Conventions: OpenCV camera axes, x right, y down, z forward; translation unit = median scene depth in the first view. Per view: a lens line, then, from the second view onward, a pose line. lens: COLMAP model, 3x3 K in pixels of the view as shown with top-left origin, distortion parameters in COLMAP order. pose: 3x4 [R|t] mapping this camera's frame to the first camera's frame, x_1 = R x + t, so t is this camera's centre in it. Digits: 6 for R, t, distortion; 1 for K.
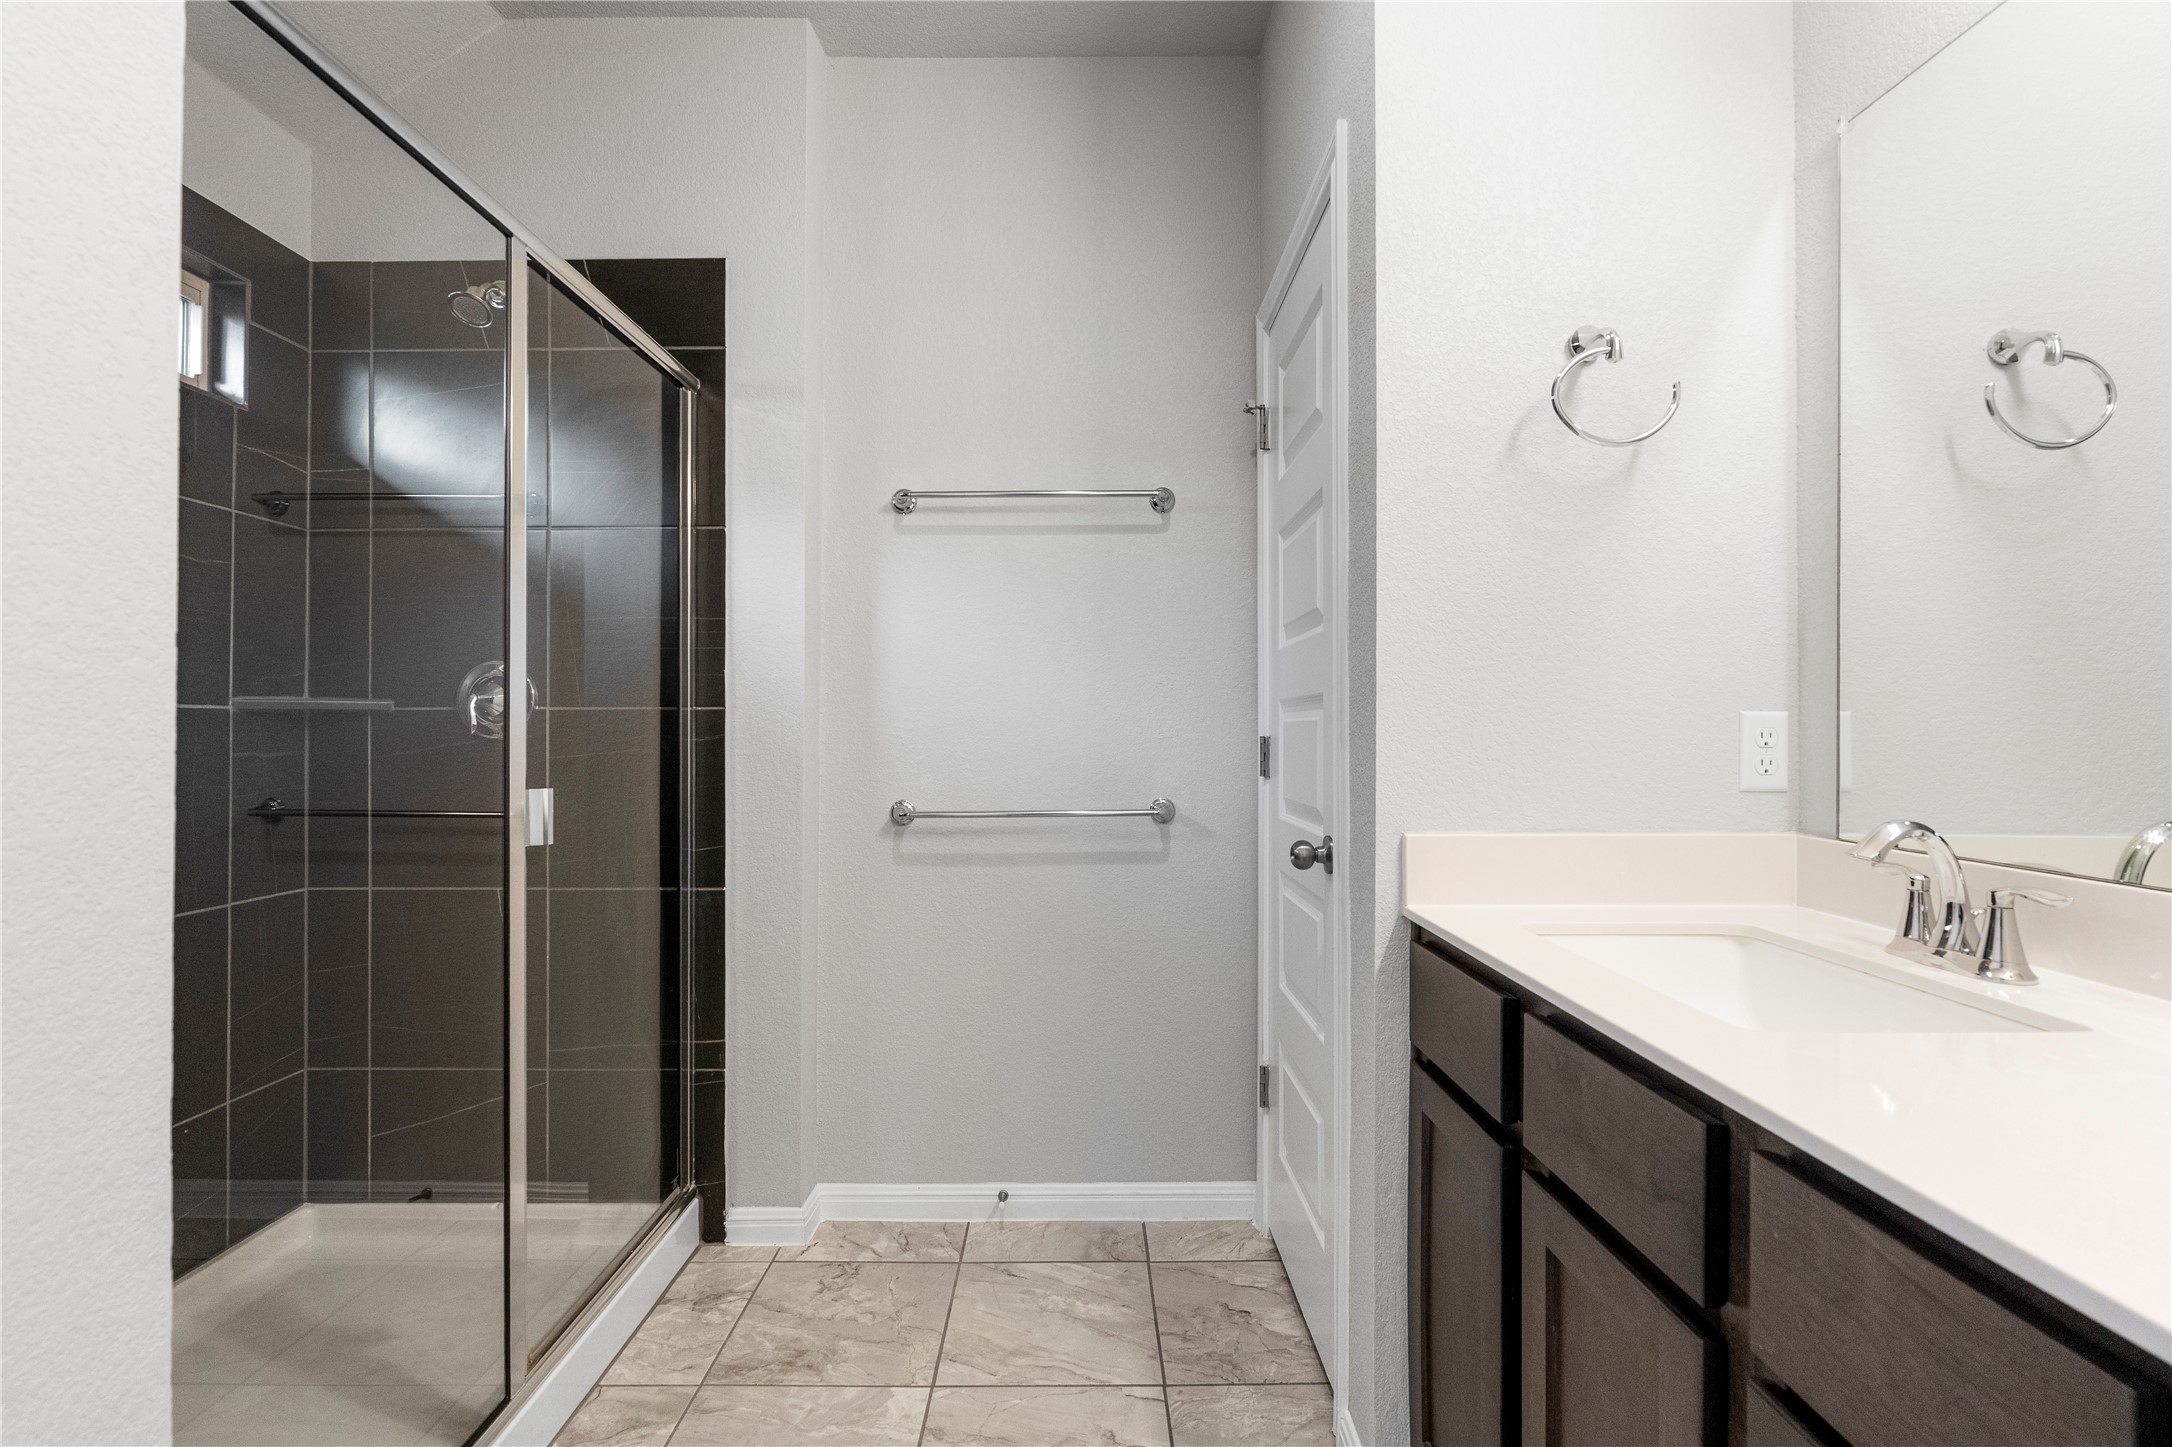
lens RADIAL K [[984.5, 0, 1088.1], [0, 984.5, 720.5], [0, 0, 1]] dist [-0.007093, 0.002295]
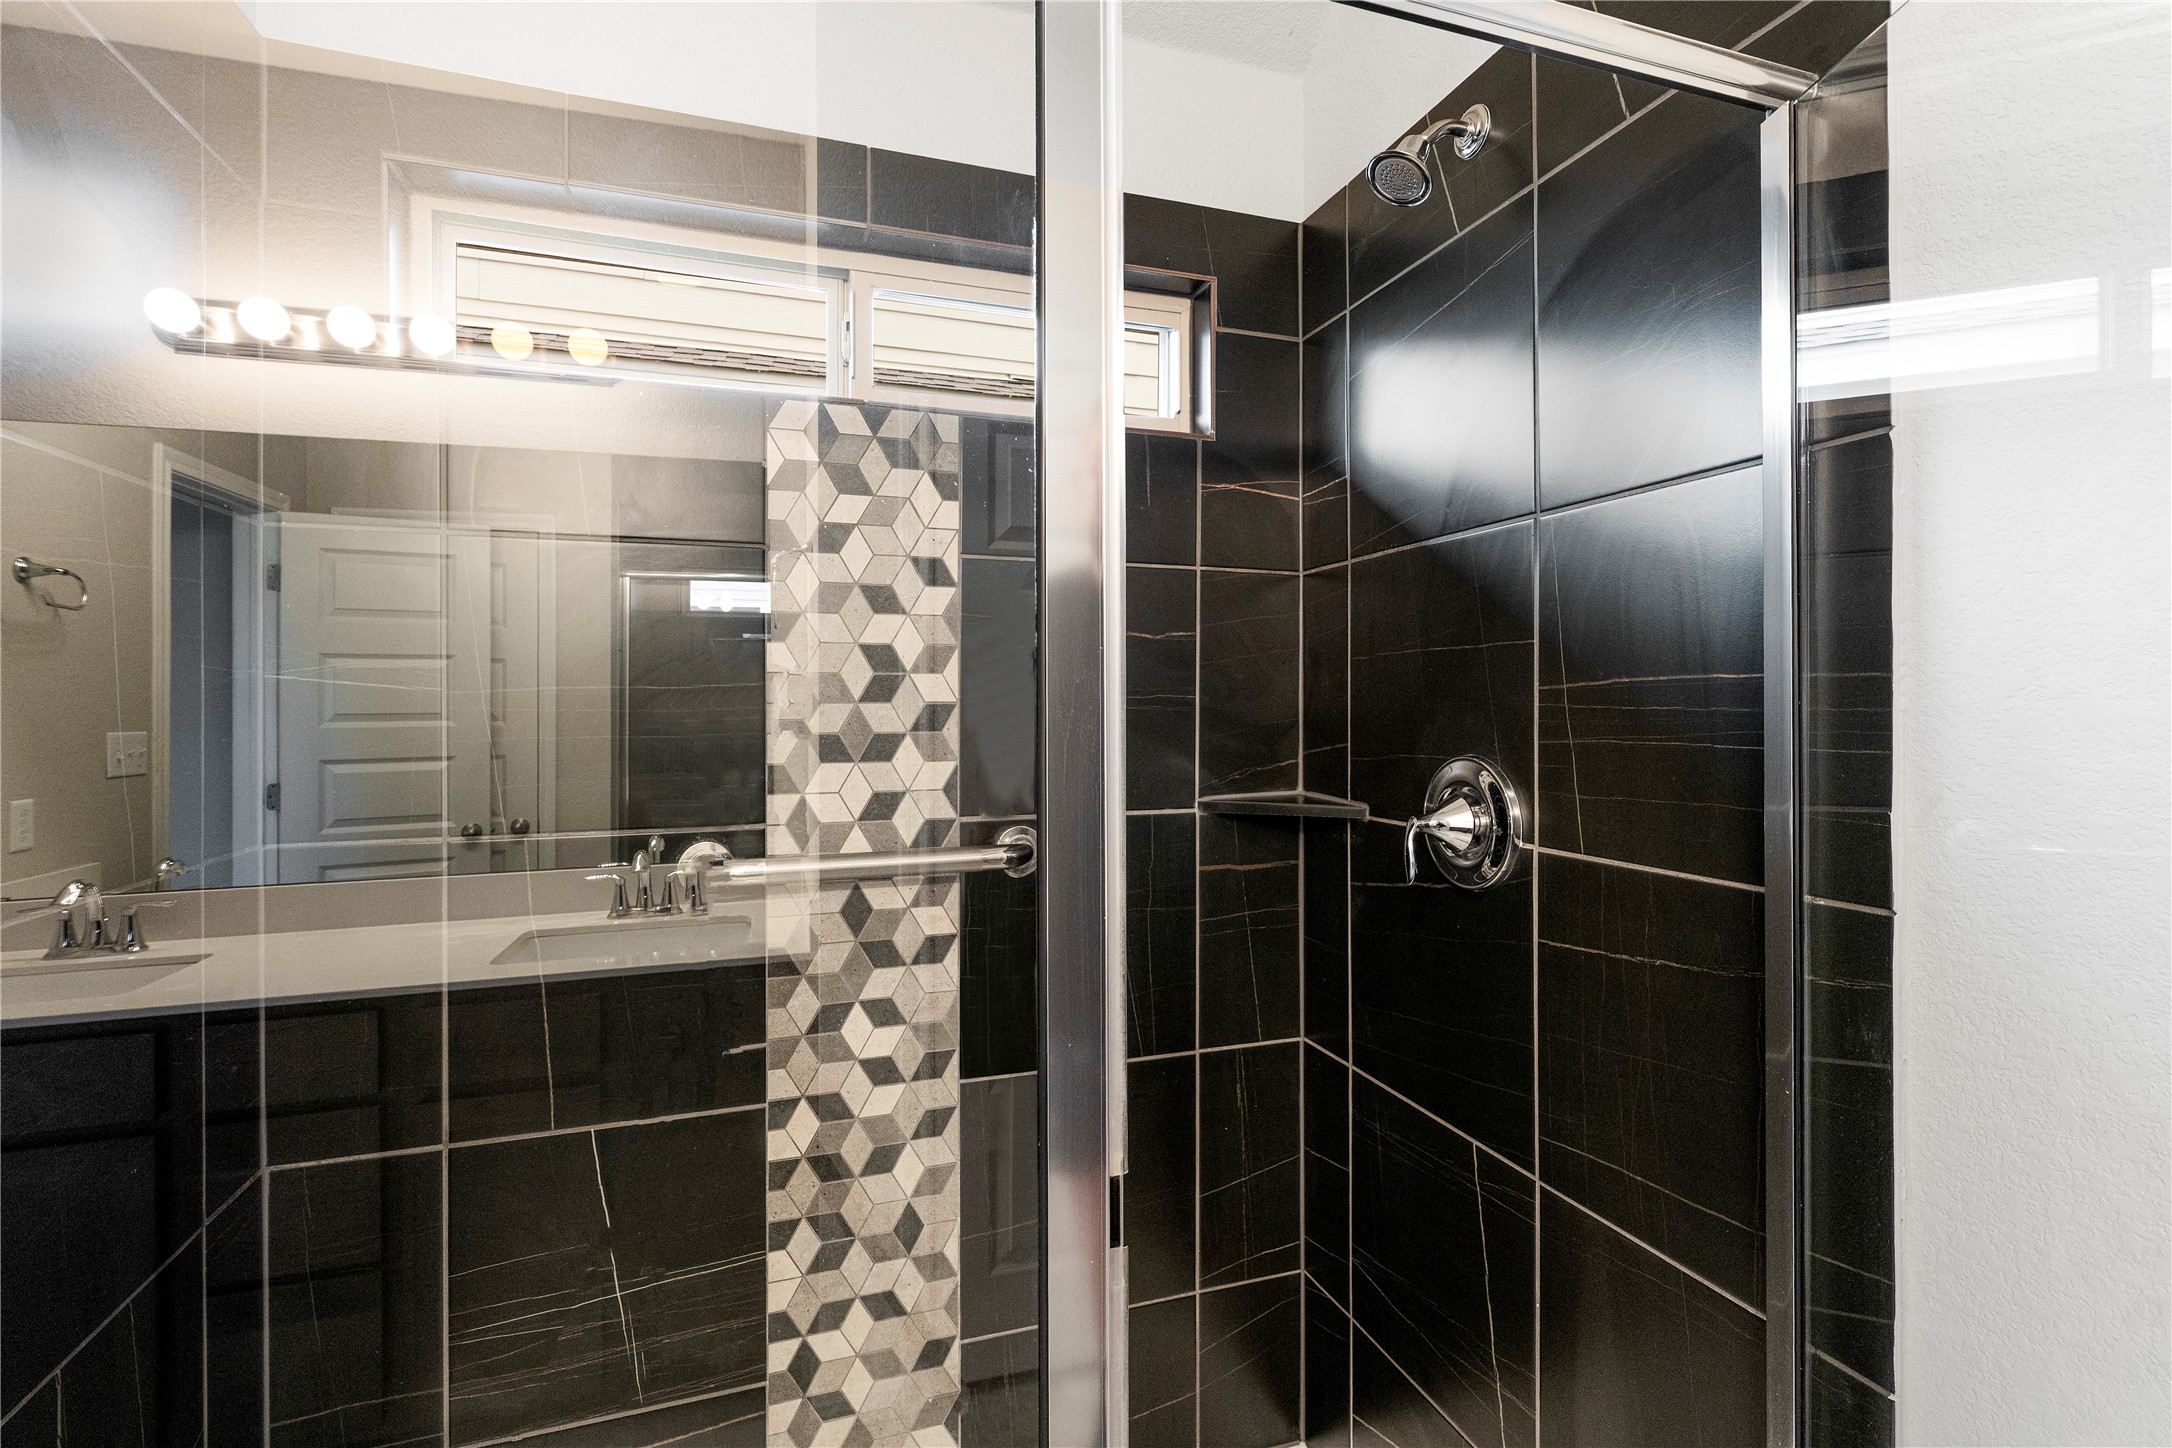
lens RADIAL K [[984.5, 0, 1103.7], [0, 984.5, 701.5], [0, 0, 1]] dist [-0.007093, 0.002295]
pose [[0.329866, -0.002083, -0.944025, -0.147655], [0.003795, 0.999992, -0.000881, -0.117505], [0.944020, -0.003292, 0.329872, 0.750381]]
